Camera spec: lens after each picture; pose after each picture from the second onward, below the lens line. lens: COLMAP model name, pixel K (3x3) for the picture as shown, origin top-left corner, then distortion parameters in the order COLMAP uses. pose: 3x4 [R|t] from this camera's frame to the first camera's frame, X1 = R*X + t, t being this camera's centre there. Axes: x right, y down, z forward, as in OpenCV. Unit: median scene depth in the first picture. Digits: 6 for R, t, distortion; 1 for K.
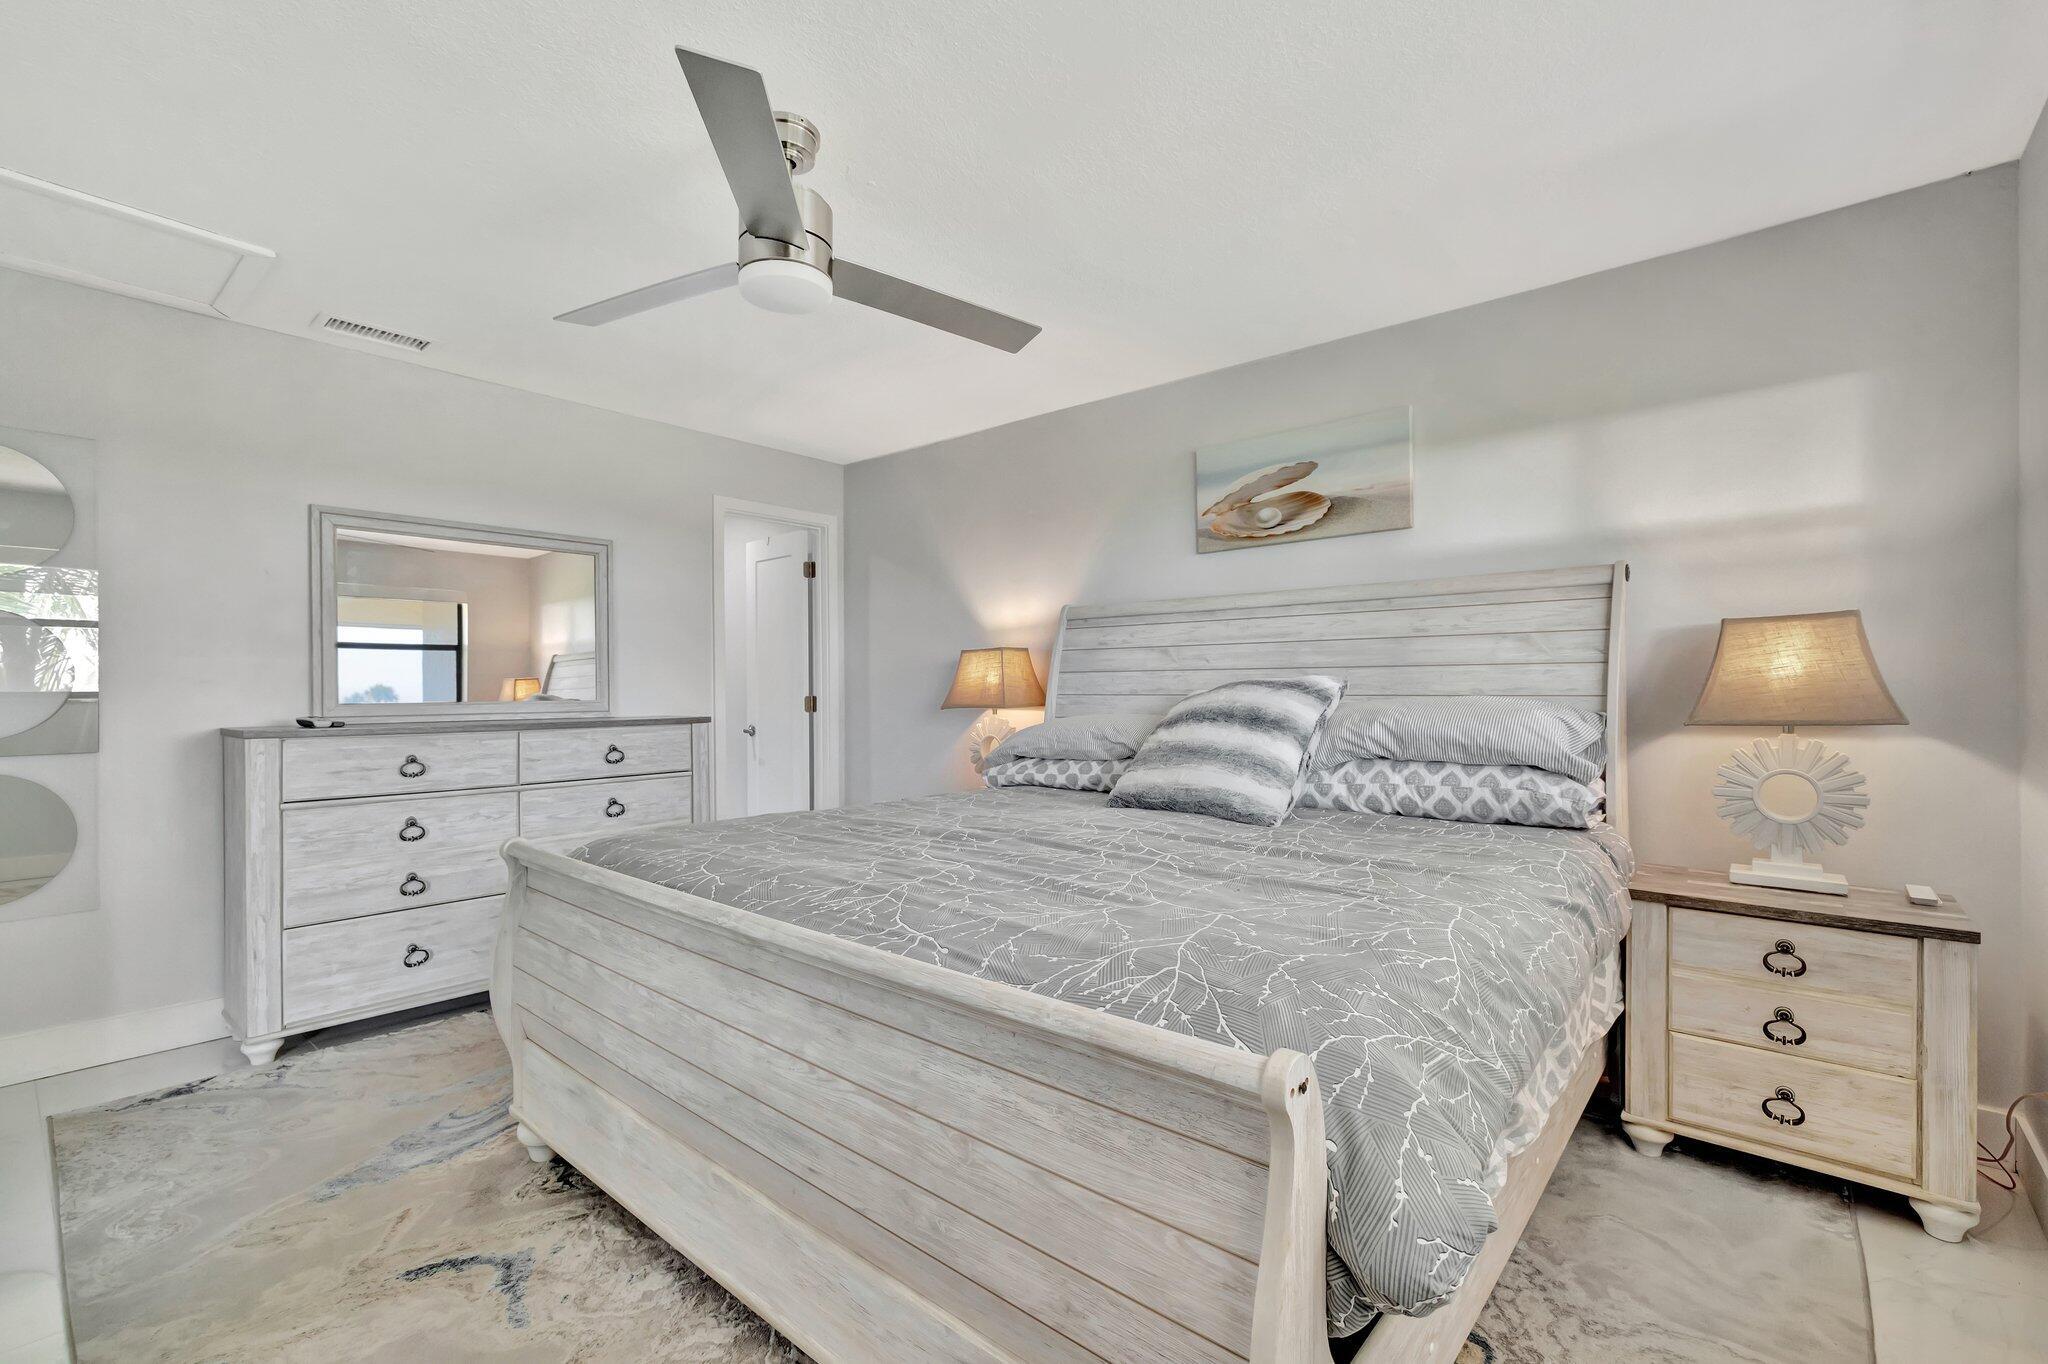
lens RADIAL K [[894.9, 0, 1023.1], [0, 894.9, 700.1], [0, 0, 1]] dist [0.001973, 0.000075]
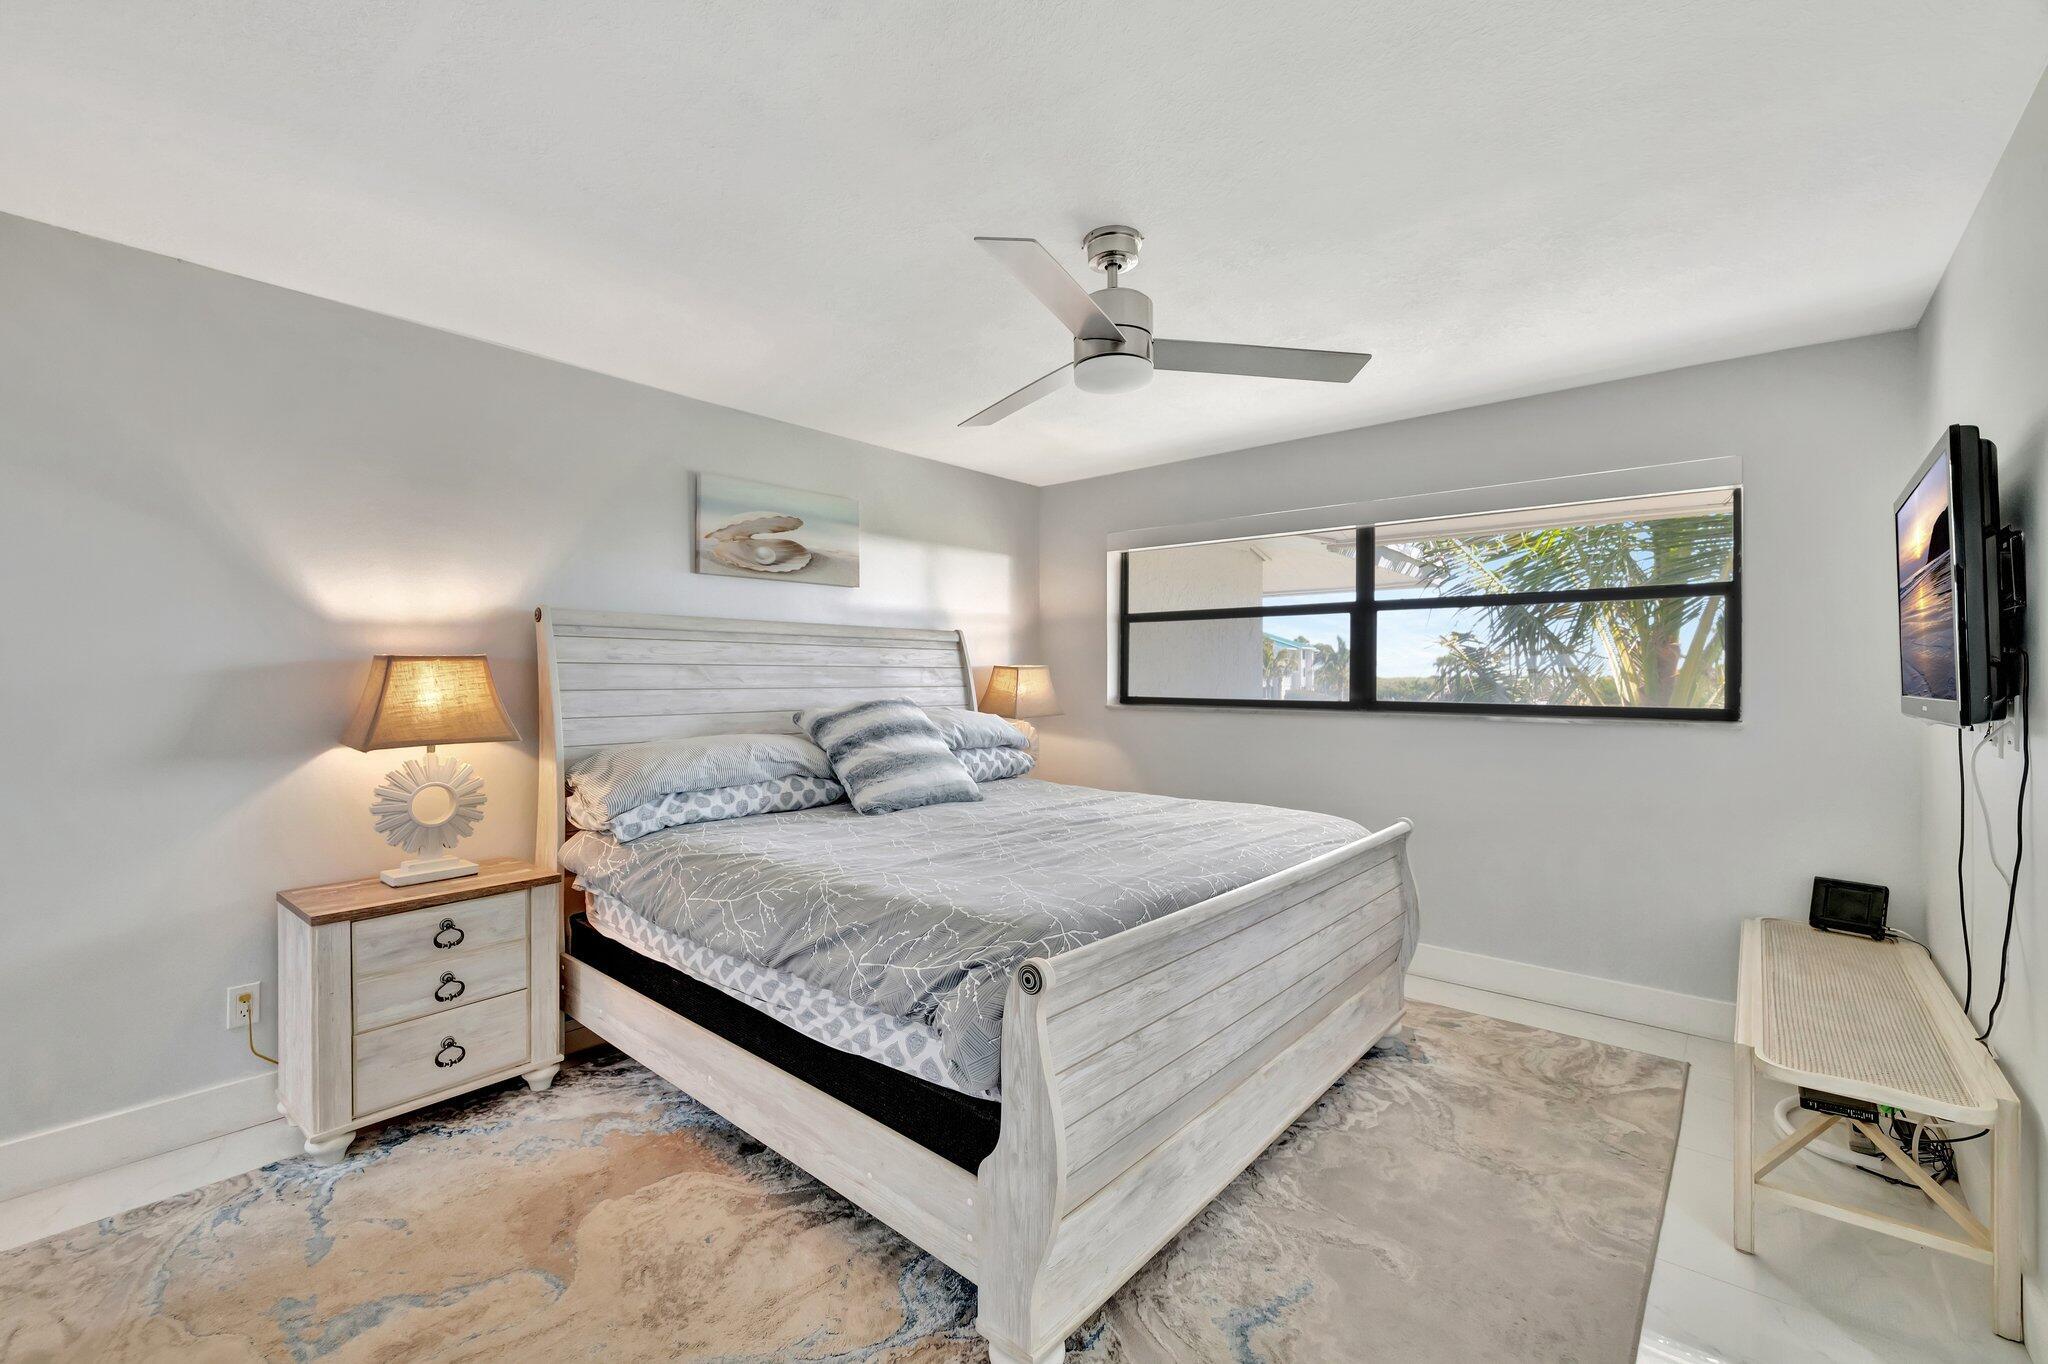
lens RADIAL K [[844.7, 0, 1024.0], [0, 844.7, 682.0], [0, 0, 1]] dist [-0.121425, 0.000002]
pose [[0.002217, 0.022861, 0.999736, -0.774546], [0.038835, 0.998983, -0.022930, -0.006940], [-0.999243, 0.038875, 0.001327, 0.675674]]
